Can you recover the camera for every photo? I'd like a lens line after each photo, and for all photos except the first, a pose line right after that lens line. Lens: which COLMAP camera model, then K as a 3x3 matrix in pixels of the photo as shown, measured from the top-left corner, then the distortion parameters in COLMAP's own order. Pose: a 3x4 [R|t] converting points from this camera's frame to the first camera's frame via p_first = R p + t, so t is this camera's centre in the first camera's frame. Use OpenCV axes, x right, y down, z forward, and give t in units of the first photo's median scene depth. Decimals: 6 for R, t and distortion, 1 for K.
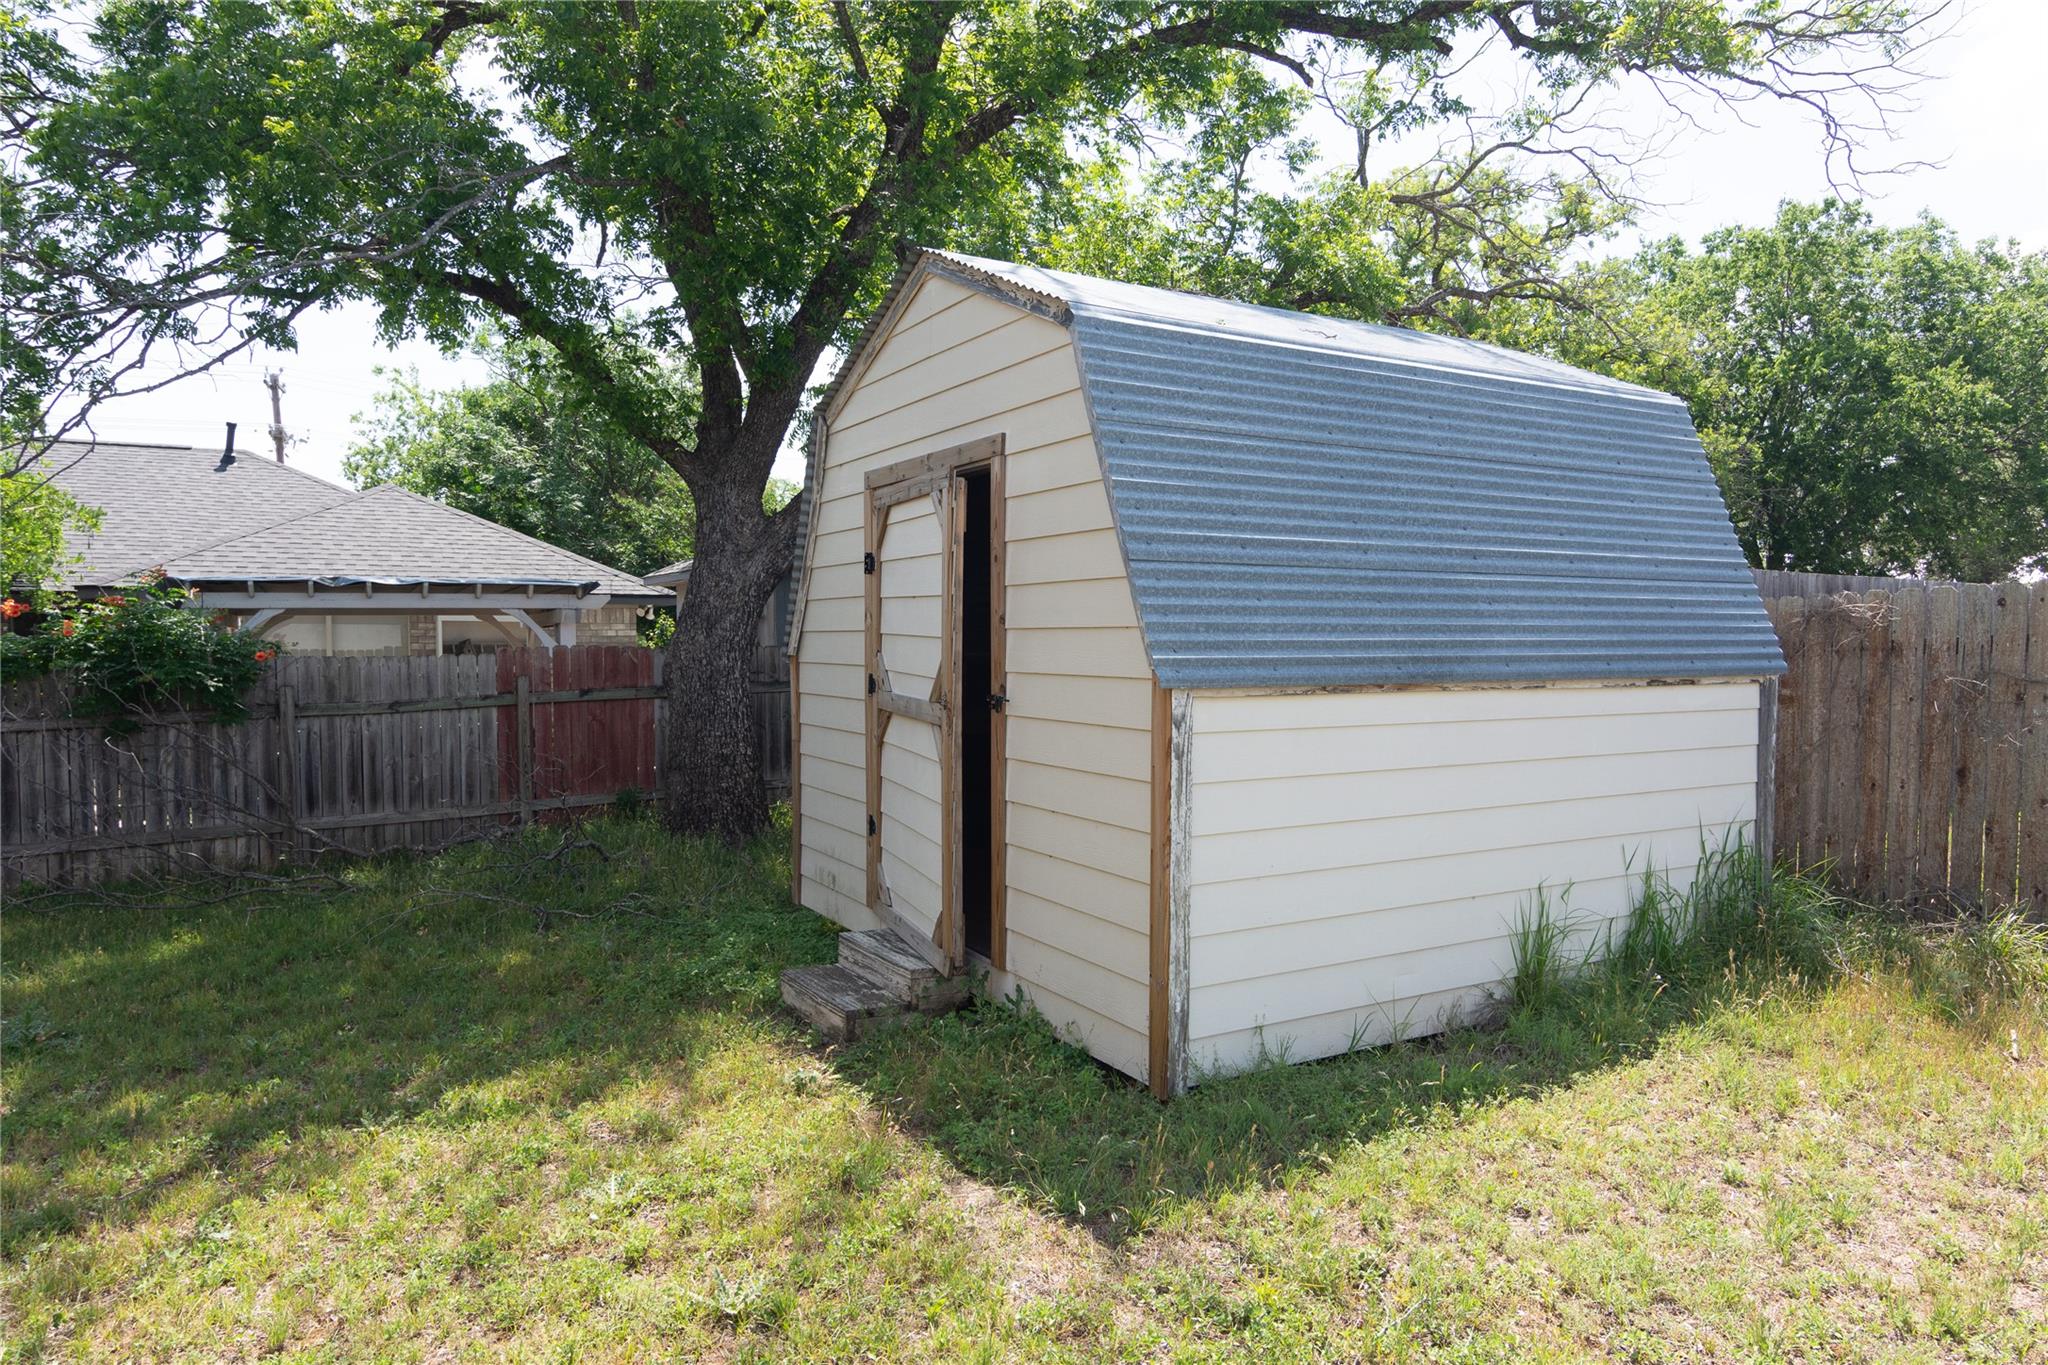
lens RADIAL K [[1298.0, 0, 1031.3], [0, 1298.0, 688.6], [0, 0, 1]] dist [0.000962, 0.005304]
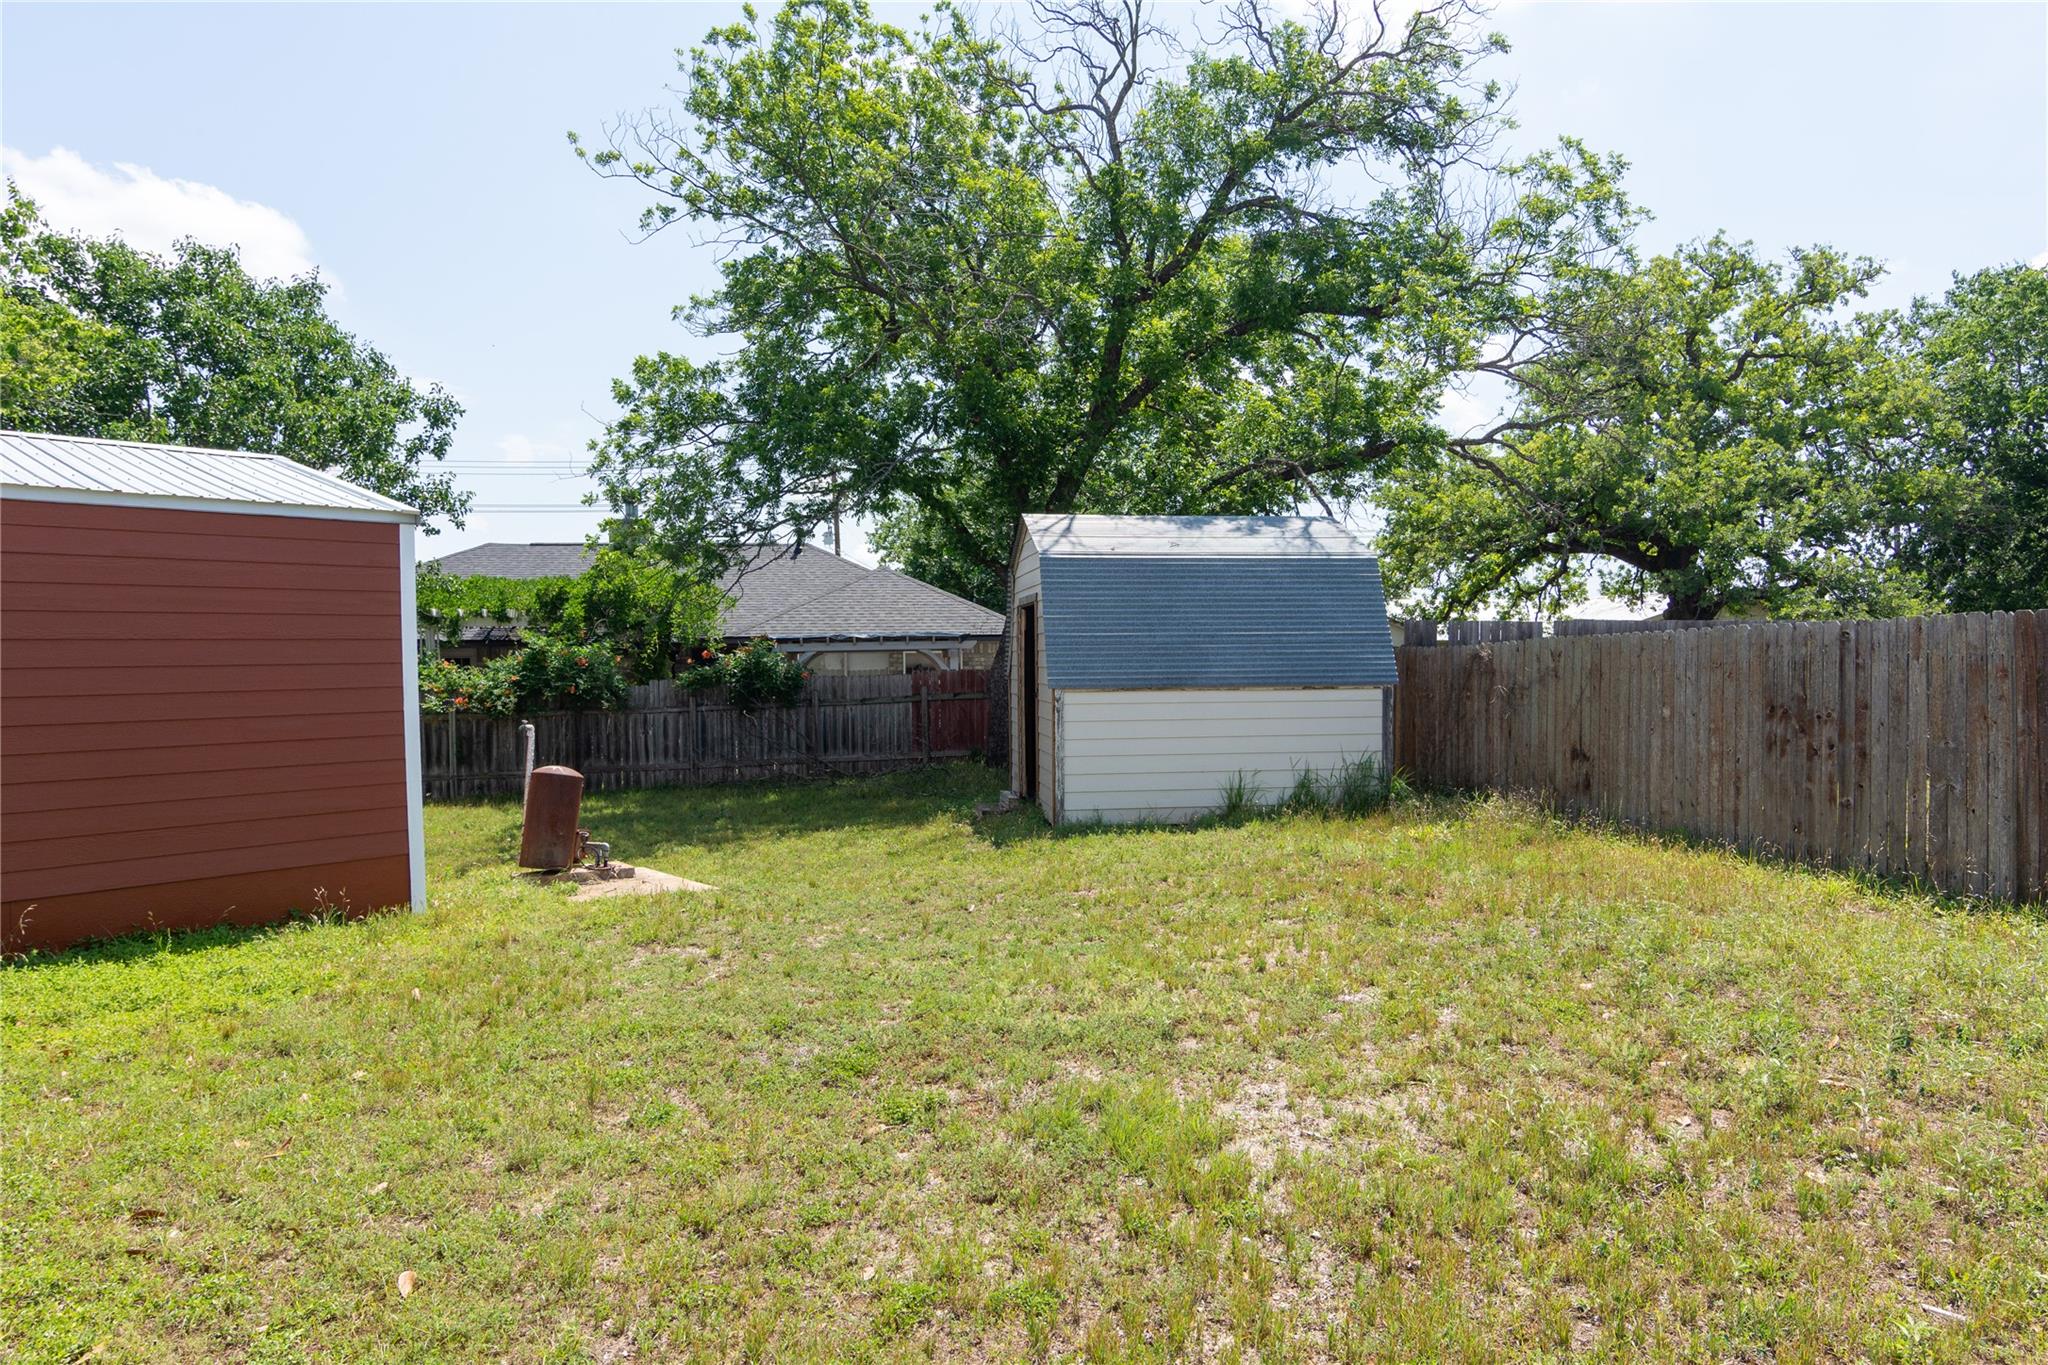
lens RADIAL K [[1298.0, 0, 1022.5], [0, 1298.0, 677.9], [0, 0, 1]] dist [0.000962, 0.005304]
pose [[0.925550, -0.000766, -0.378624, 0.485193], [-0.006438, 0.999822, -0.017760, 0.012058], [0.378570, 0.018875, 0.925380, -0.741180]]
